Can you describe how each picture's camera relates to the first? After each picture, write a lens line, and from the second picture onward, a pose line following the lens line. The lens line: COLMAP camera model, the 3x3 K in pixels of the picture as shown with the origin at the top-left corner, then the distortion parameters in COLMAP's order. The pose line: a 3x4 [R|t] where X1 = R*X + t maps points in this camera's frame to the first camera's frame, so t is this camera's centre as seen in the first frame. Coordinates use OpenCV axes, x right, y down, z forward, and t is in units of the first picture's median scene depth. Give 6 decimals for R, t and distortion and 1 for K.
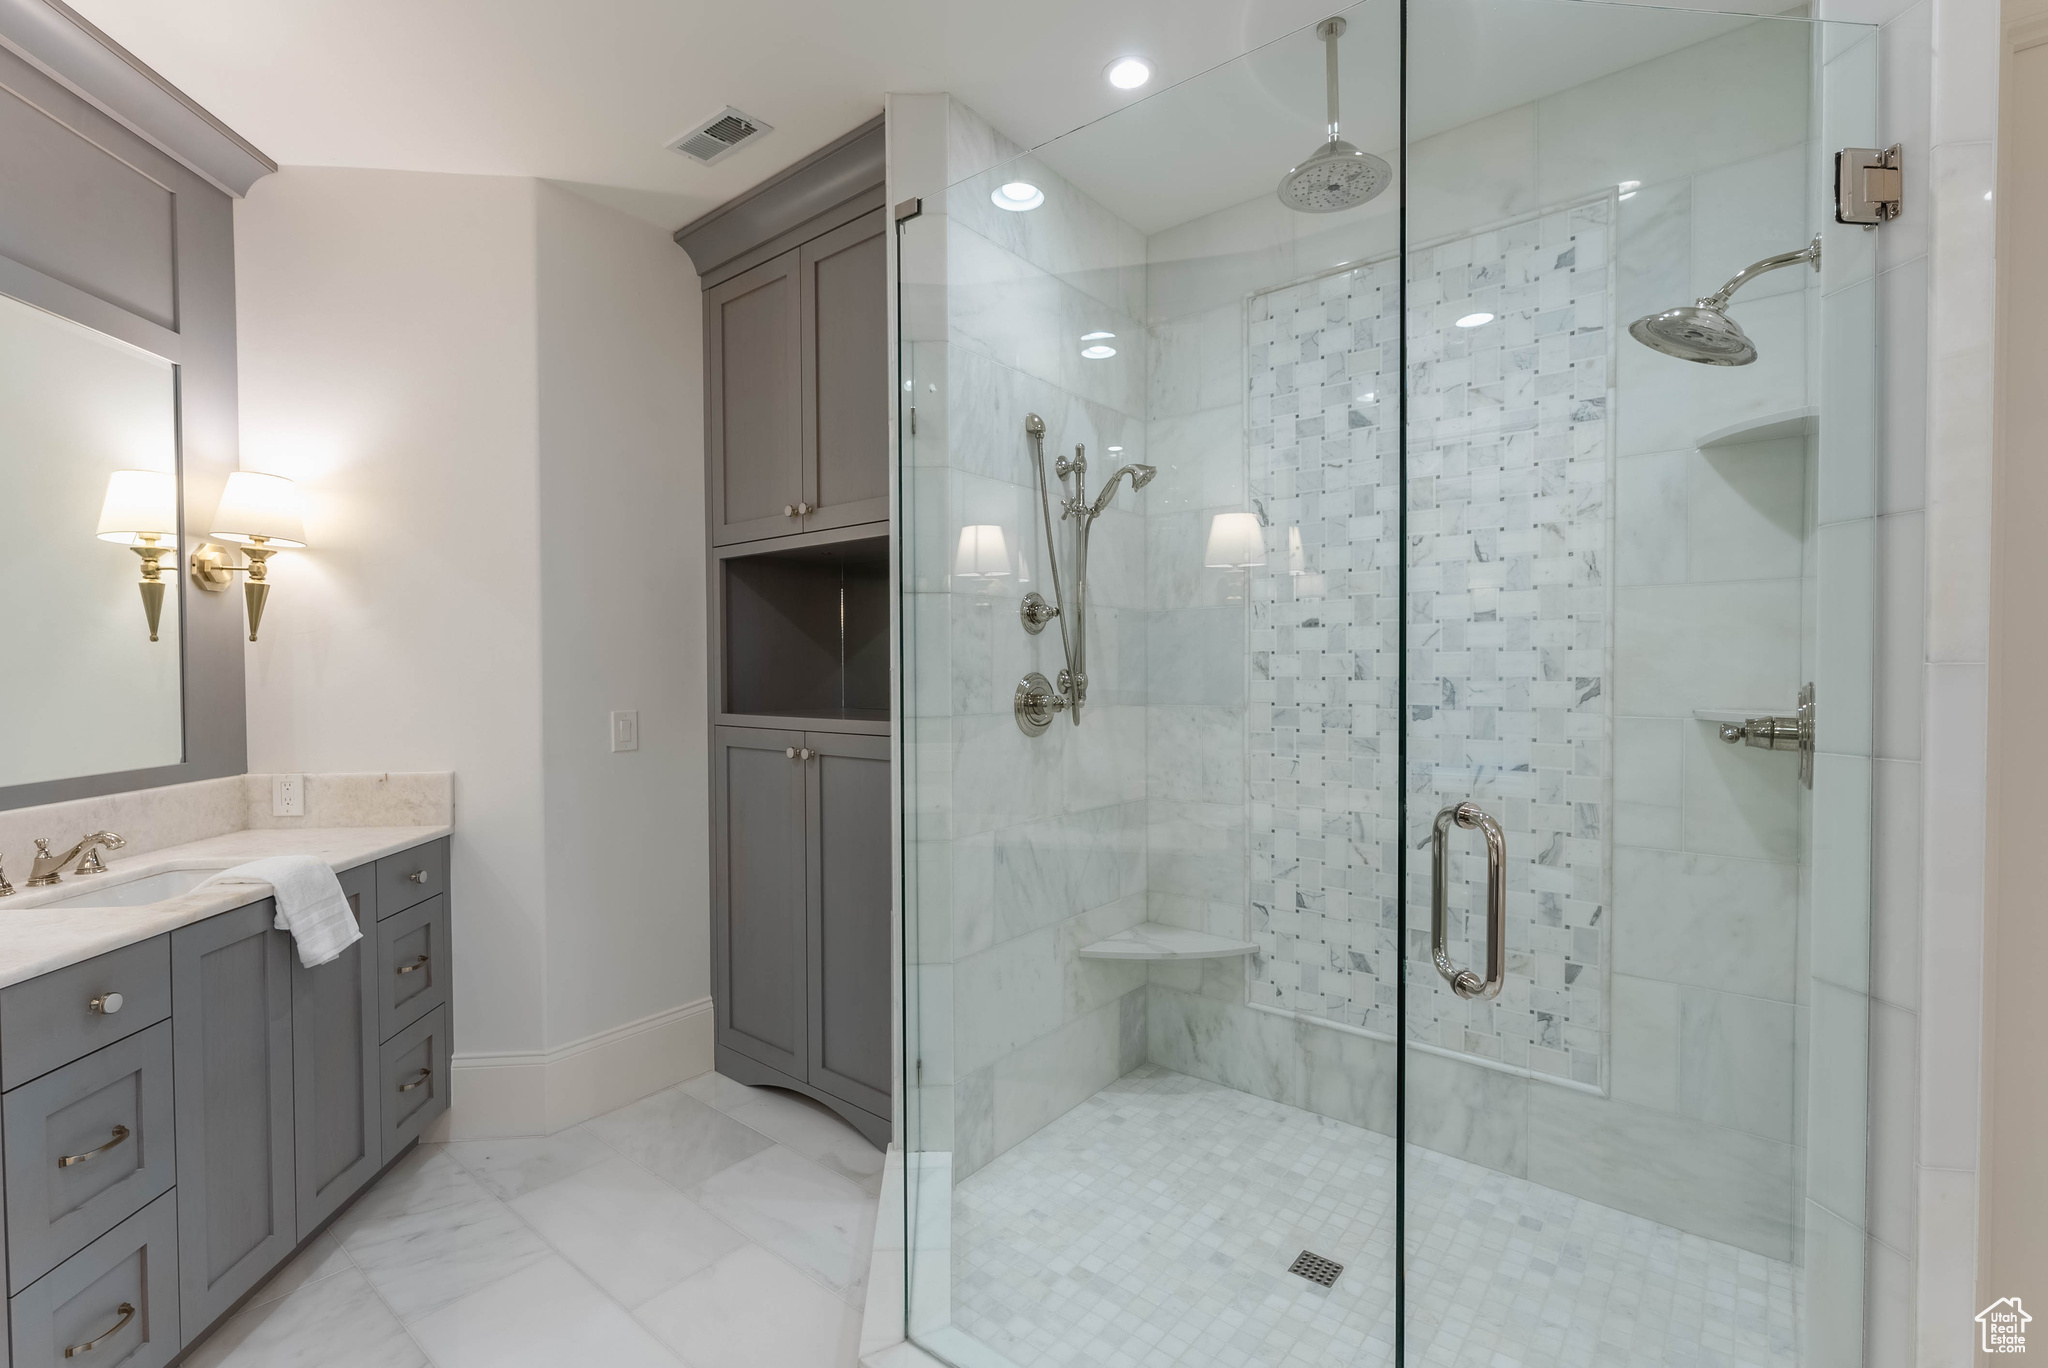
lens RADIAL K [[913.2, 0, 1023.4], [0, 913.2, 687.2], [0, 0, 1]] dist [0.000375, 0.000549]
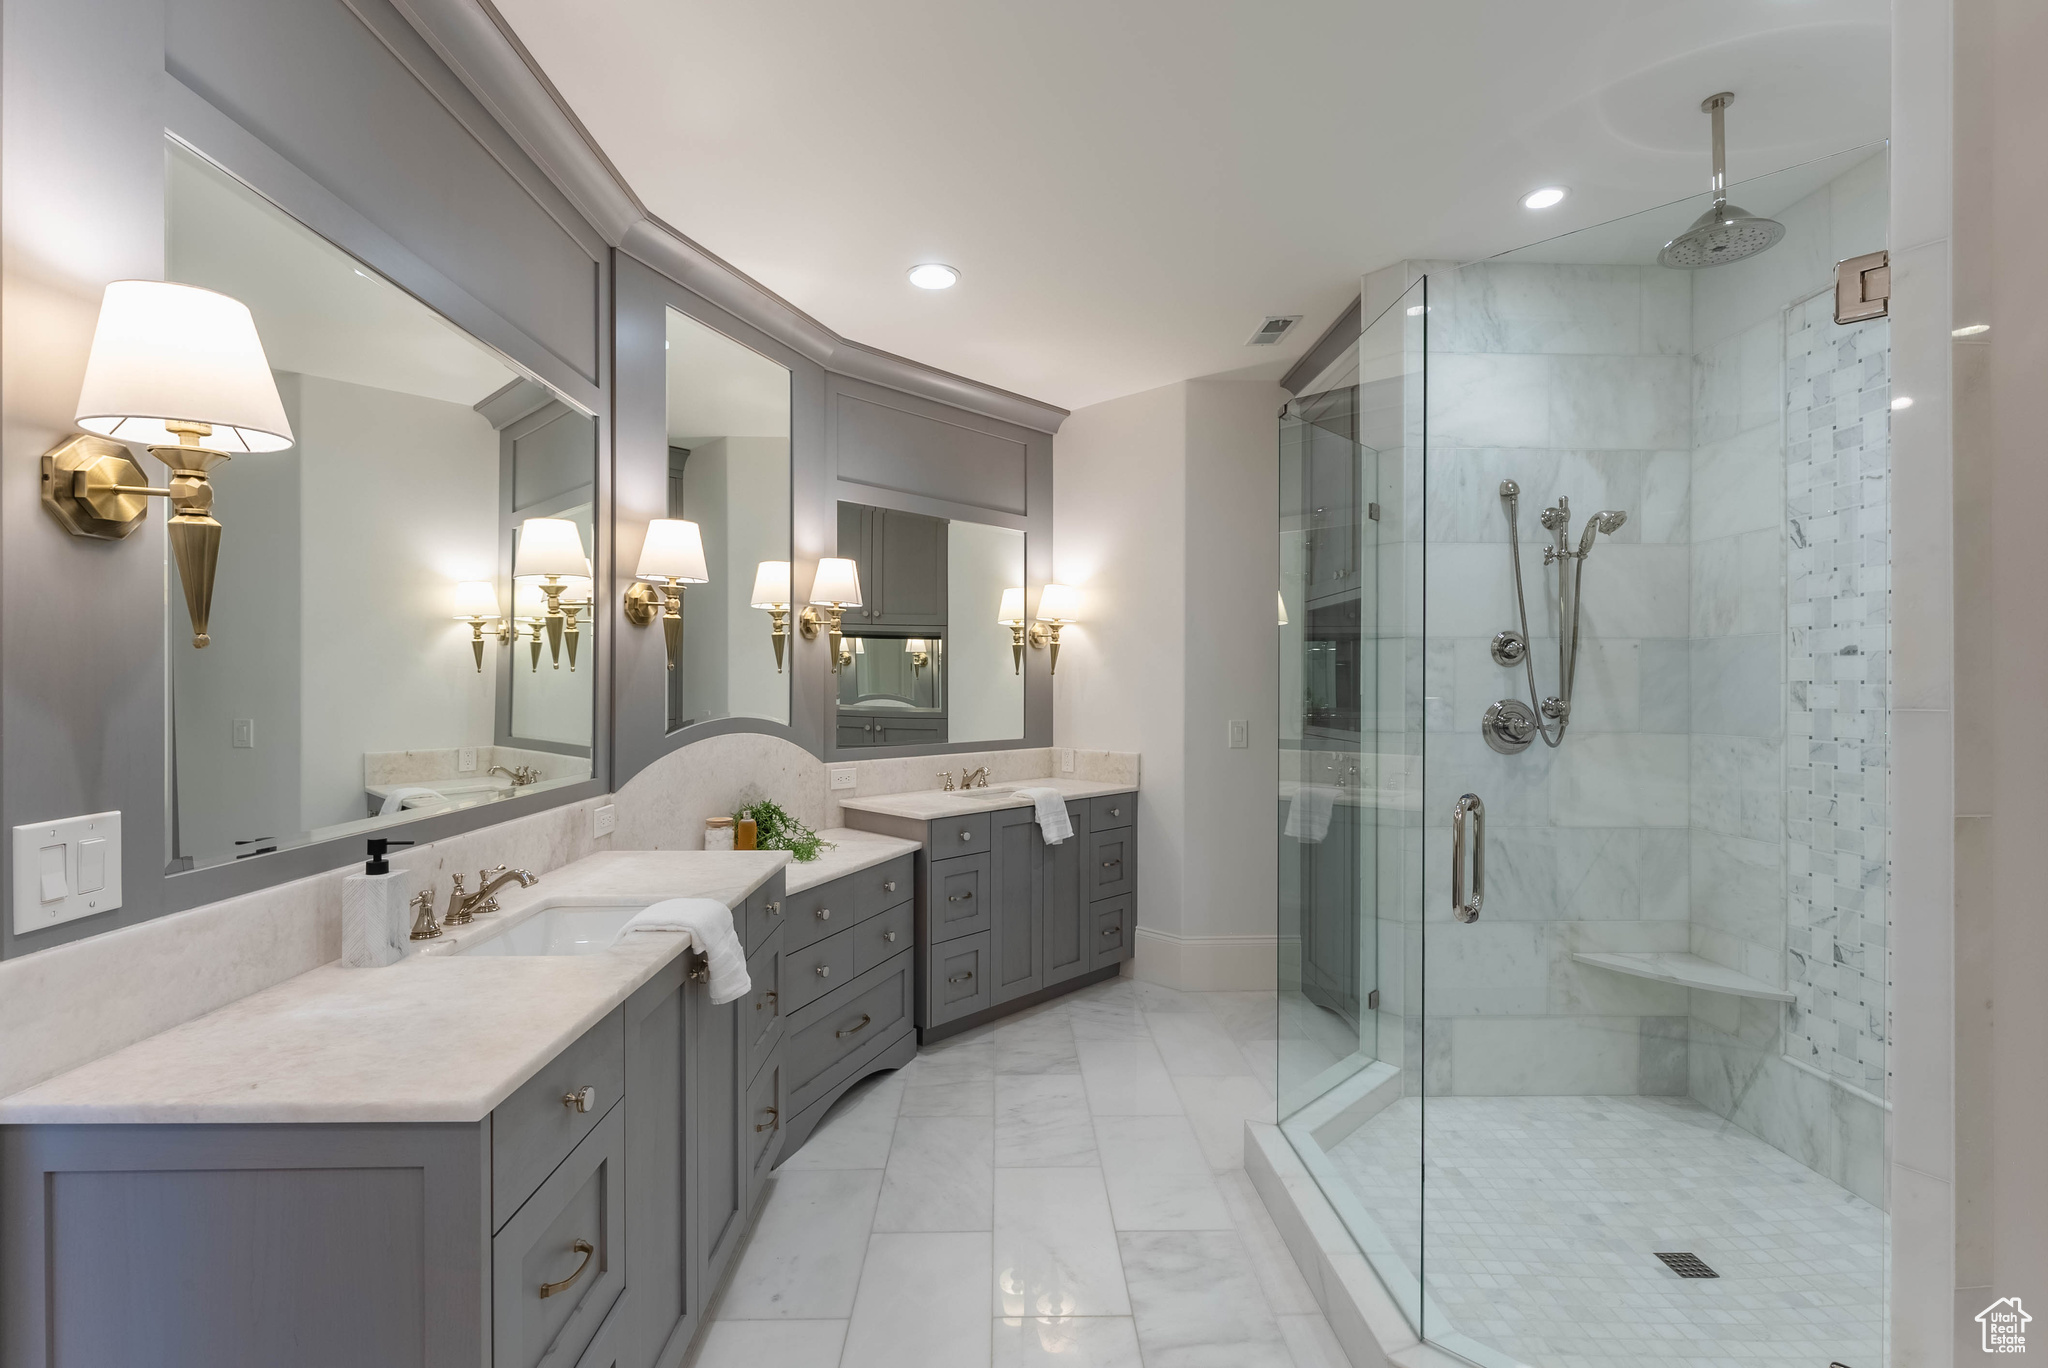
lens RADIAL K [[913.2, 0, 1022.0], [0, 913.2, 688.2], [0, 0, 1]] dist [0.000375, 0.000549]
pose [[0.649534, 0.009202, -0.760277, 0.486509], [-0.021469, 0.999750, -0.006242, -0.009400], [0.760029, 0.020377, 0.649570, -0.229646]]
